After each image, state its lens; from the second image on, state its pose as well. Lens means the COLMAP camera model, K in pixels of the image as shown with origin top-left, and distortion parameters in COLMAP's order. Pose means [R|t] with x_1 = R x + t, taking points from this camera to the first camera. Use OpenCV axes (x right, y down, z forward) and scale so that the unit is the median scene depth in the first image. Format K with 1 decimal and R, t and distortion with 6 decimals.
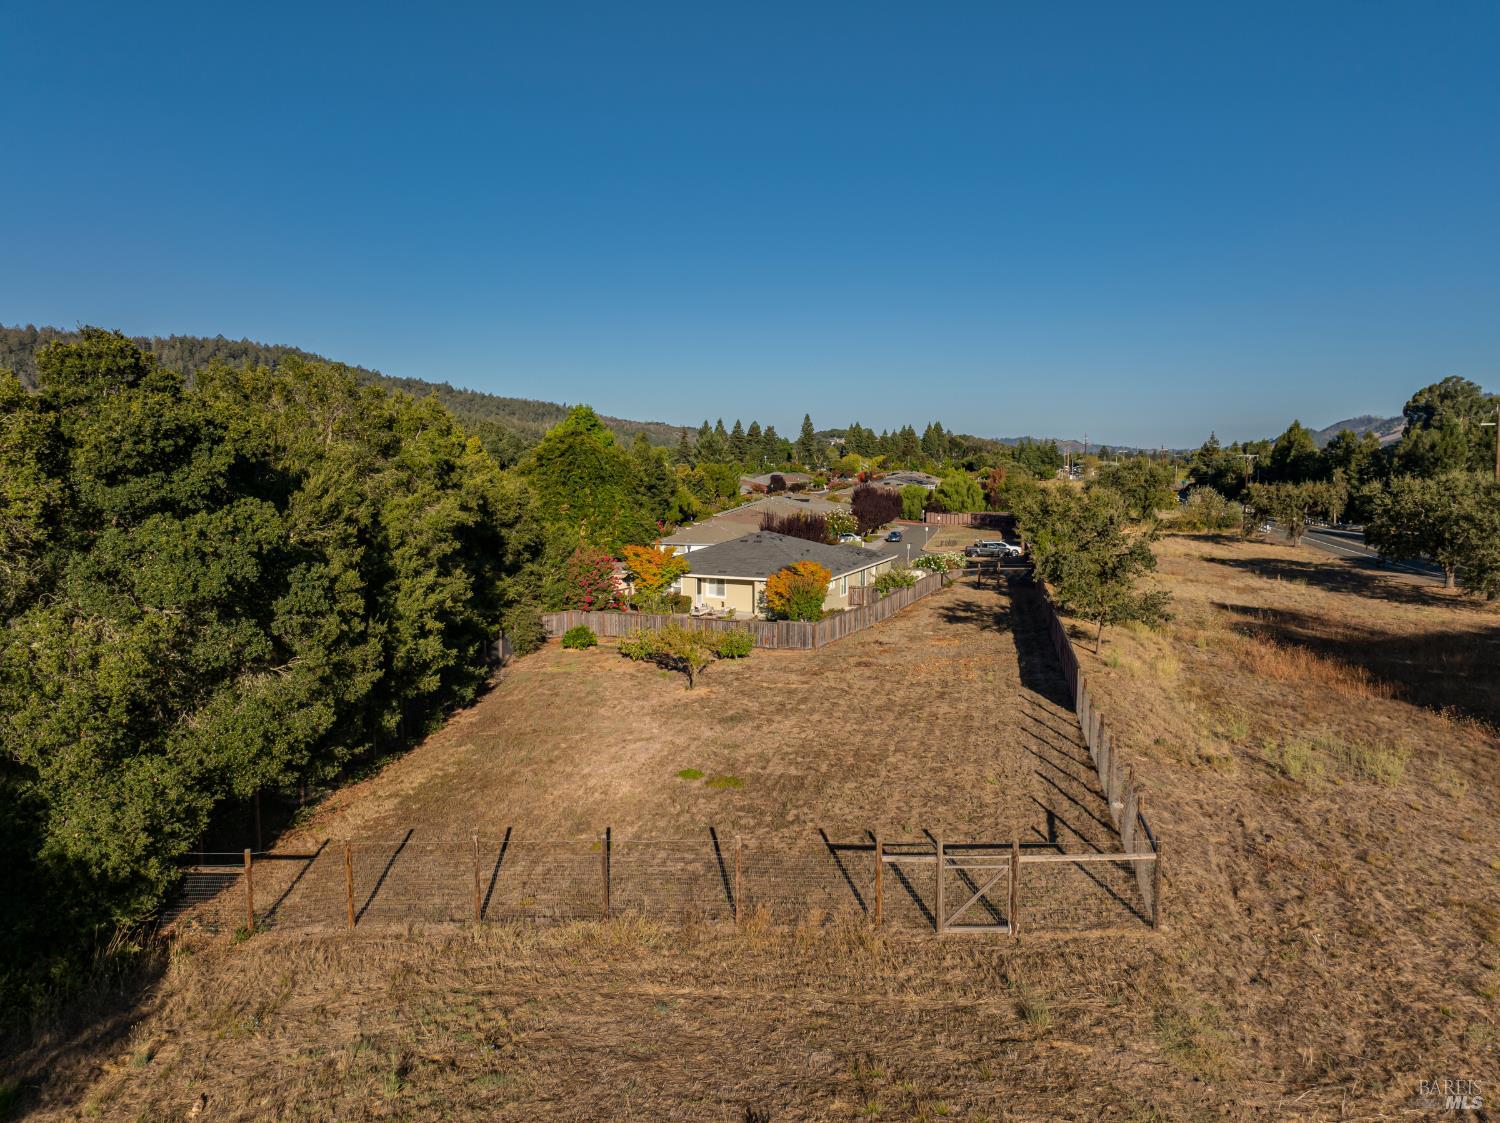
lens RADIAL K [[1047.2, 0, 756.7], [0, 1047.2, 557.8], [0, 0, 1]] dist [-0.033449, 0.004859]
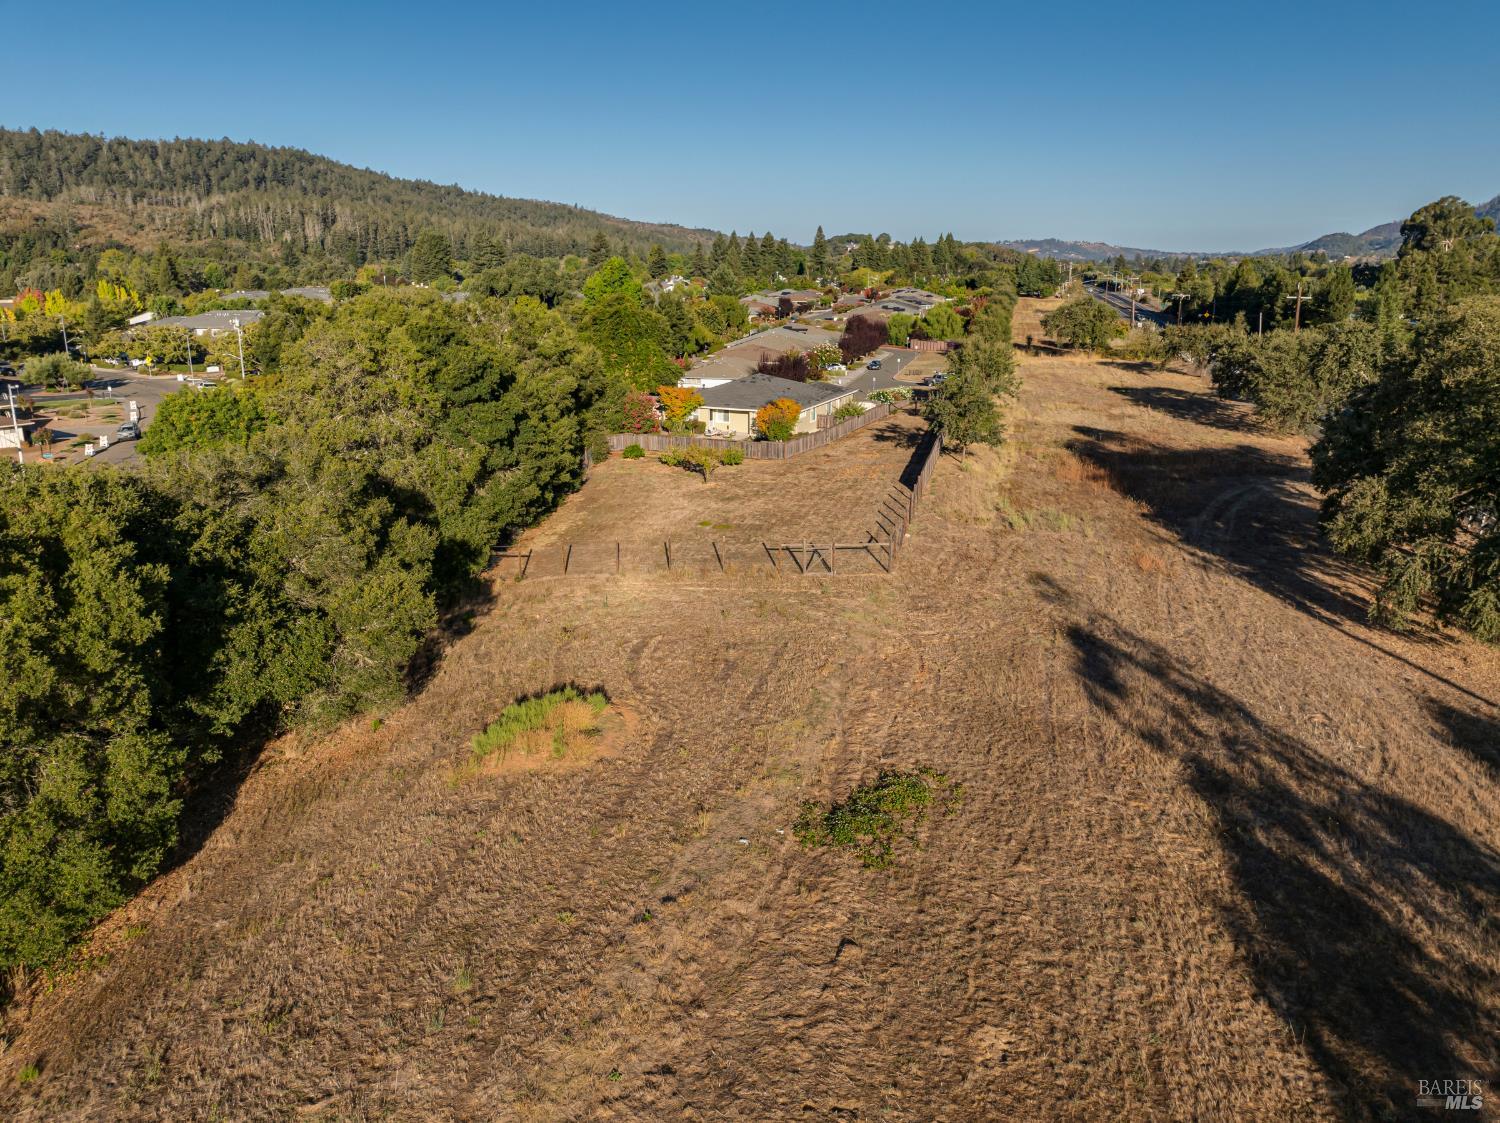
lens RADIAL K [[1046.5, 0, 755.4], [0, 1046.5, 554.6], [0, 0, 1]] dist [-0.036376, 0.003119]
pose [[0.999858, 0.005213, -0.016043, 0.015777], [-0.002250, 0.983772, 0.179408, -0.021999], [0.016718, -0.179347, 0.983644, -0.233729]]
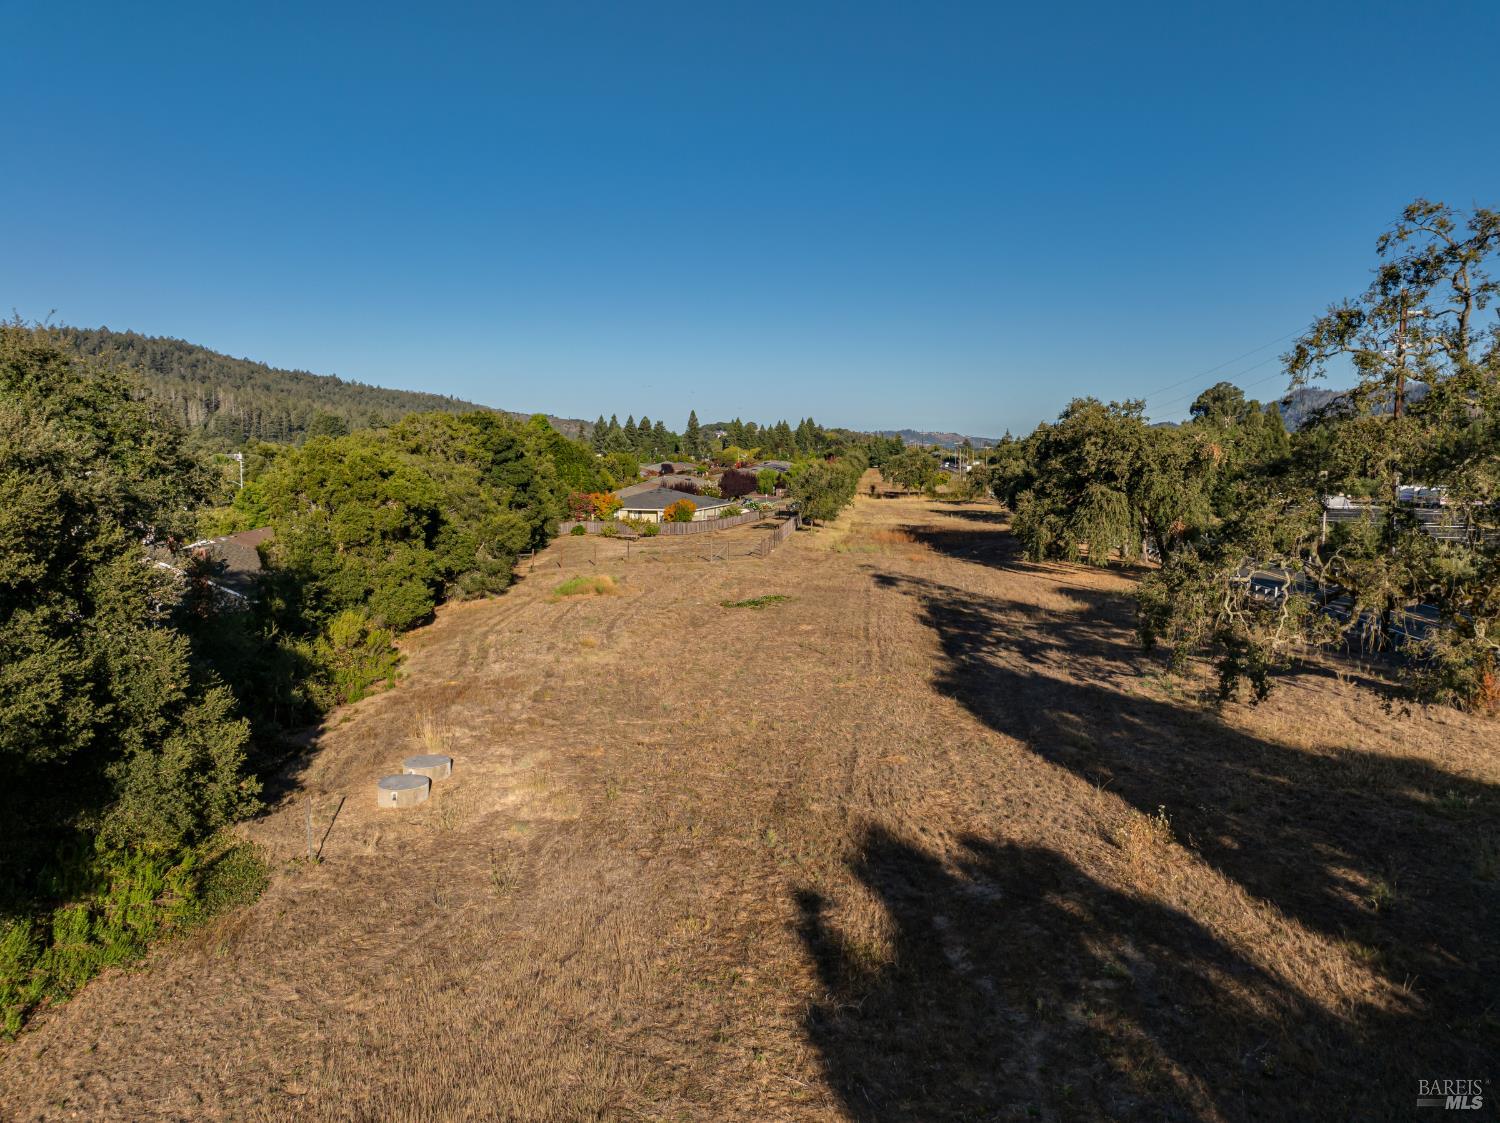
lens RADIAL K [[1046.5, 0, 755.4], [0, 1046.5, 554.6], [0, 0, 1]] dist [-0.036376, 0.003119]
pose [[0.994505, -0.010121, 0.104203, -0.013161], [0.009655, 0.999941, 0.004977, 0.050089], [-0.104247, -0.003943, 0.994544, -0.504804]]
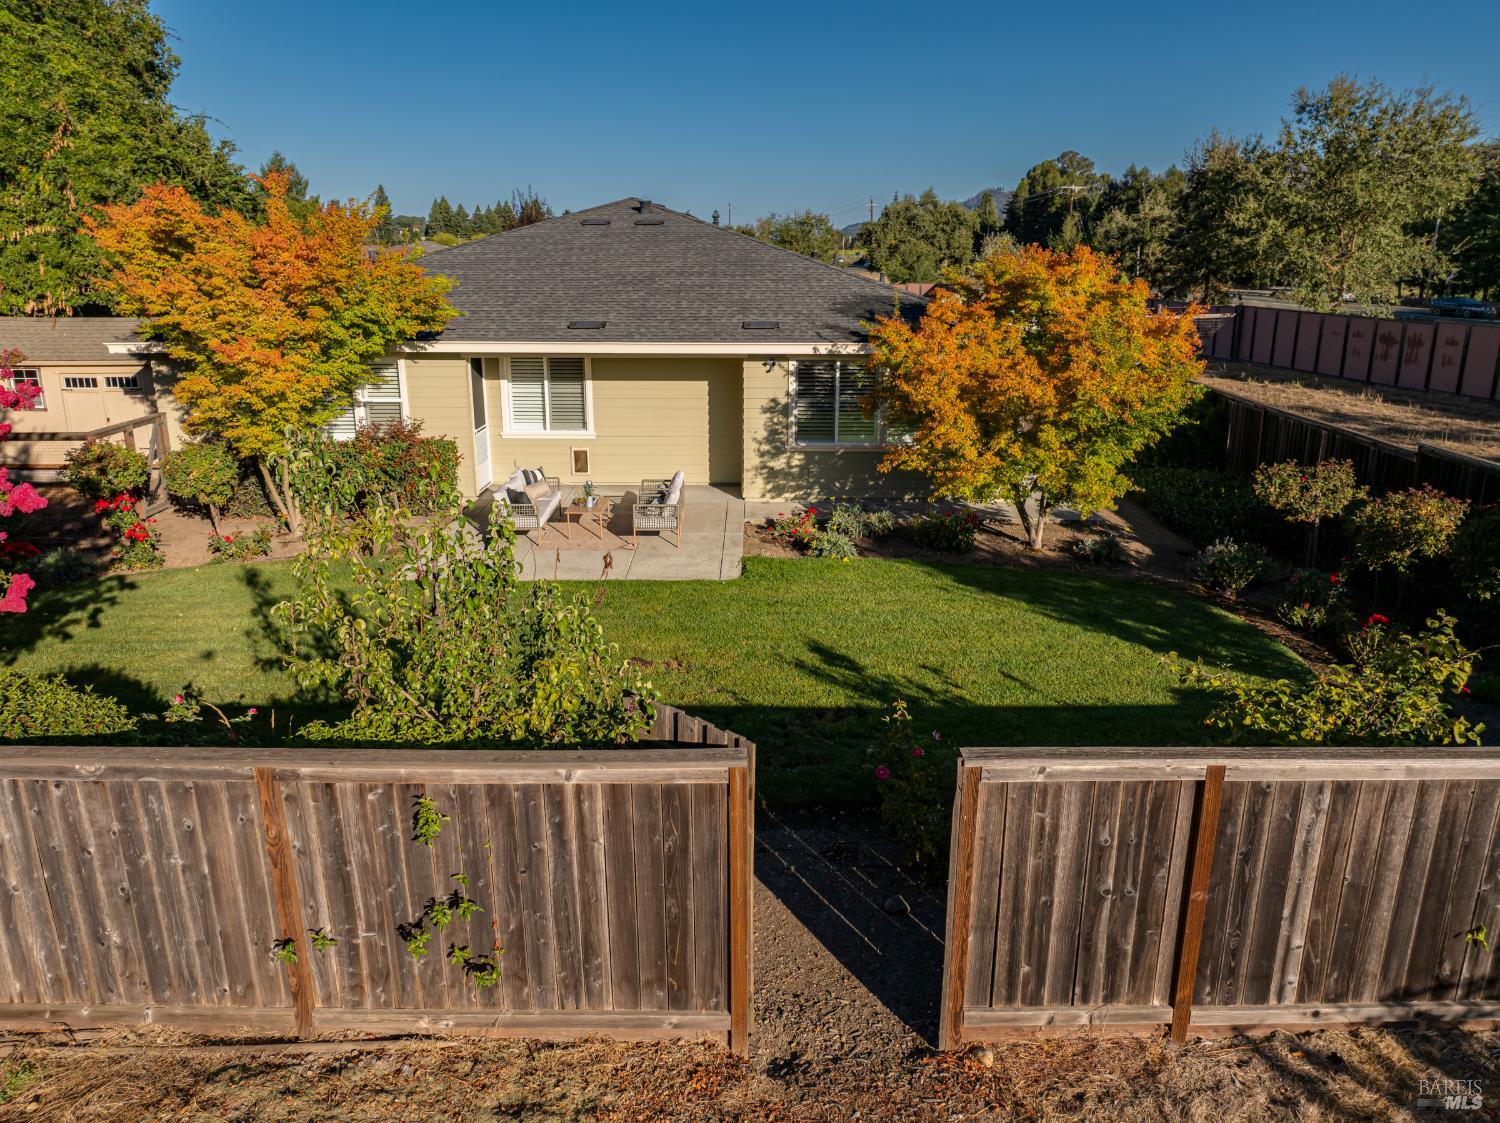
lens RADIAL K [[1046.5, 0, 755.4], [0, 1046.5, 554.6], [0, 0, 1]] dist [-0.036376, 0.003119]
pose [[0.923470, -0.104441, 0.369183, -0.047832], [0.034293, 0.980854, 0.191699, 0.010611], [-0.382136, -0.164368, 0.909371, 0.405670]]
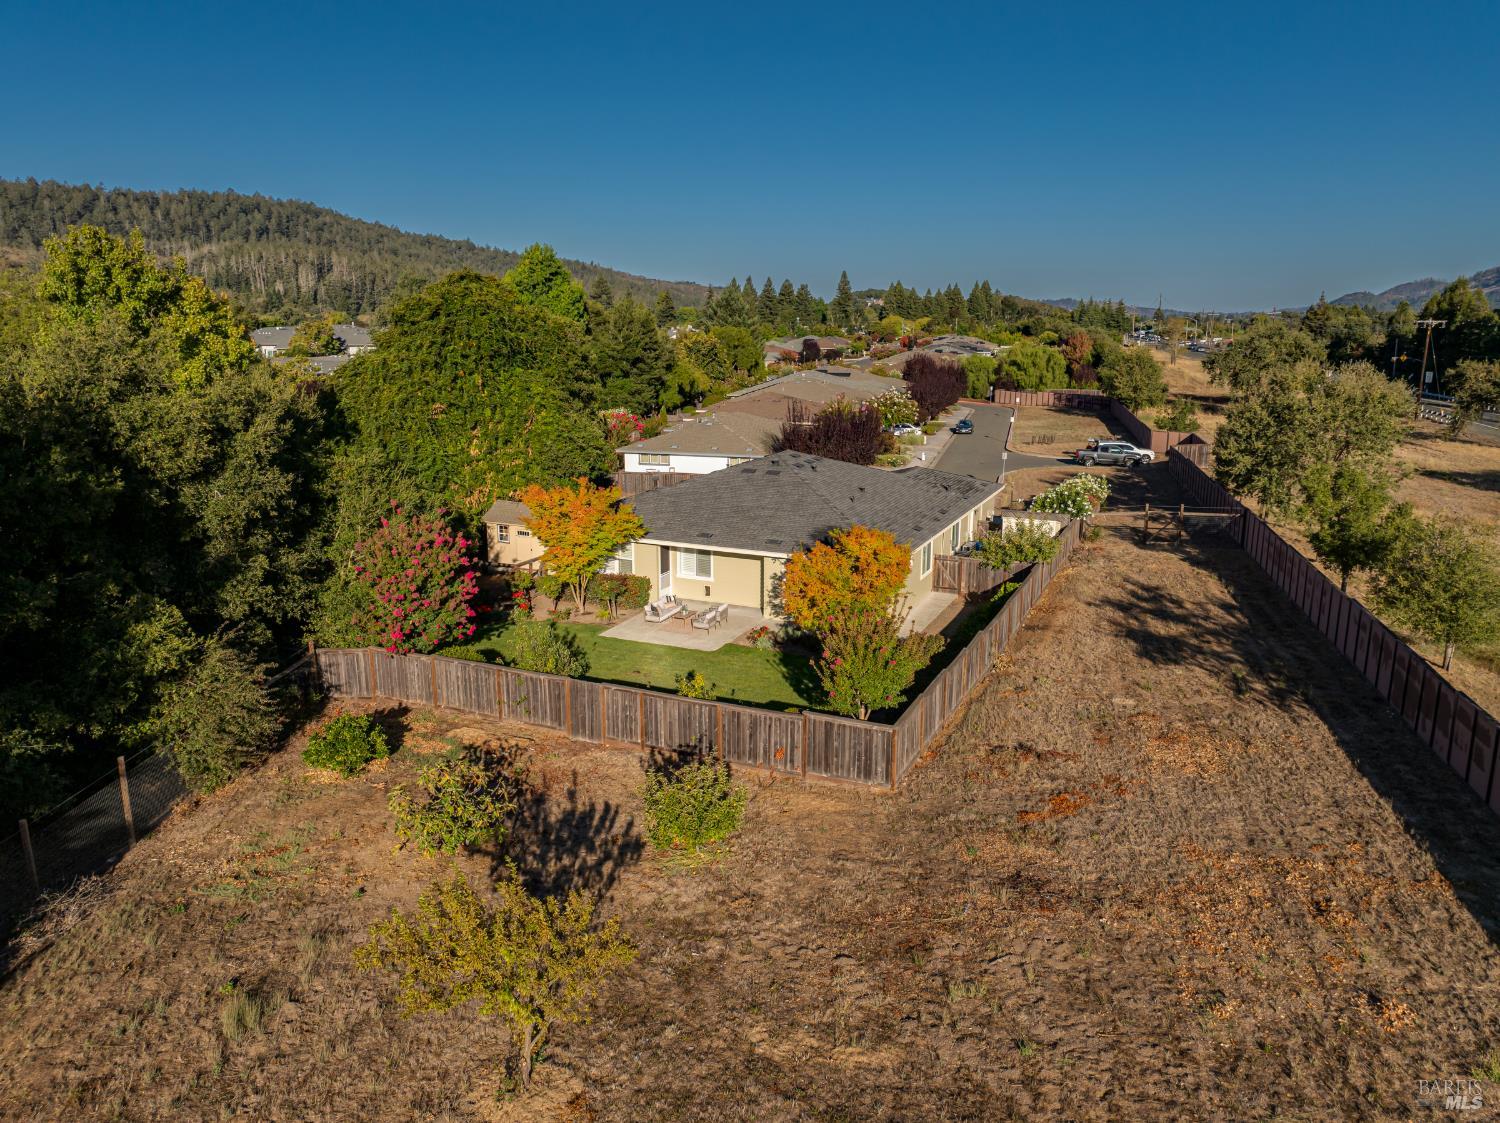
lens RADIAL K [[1047.2, 0, 756.7], [0, 1047.2, 557.8], [0, 0, 1]] dist [-0.033449, 0.004859]
pose [[0.999511, 0.009431, -0.029818, 0.005302], [-0.005514, 0.991655, 0.128801, -0.023932], [0.030784, -0.128573, 0.991222, 0.245380]]
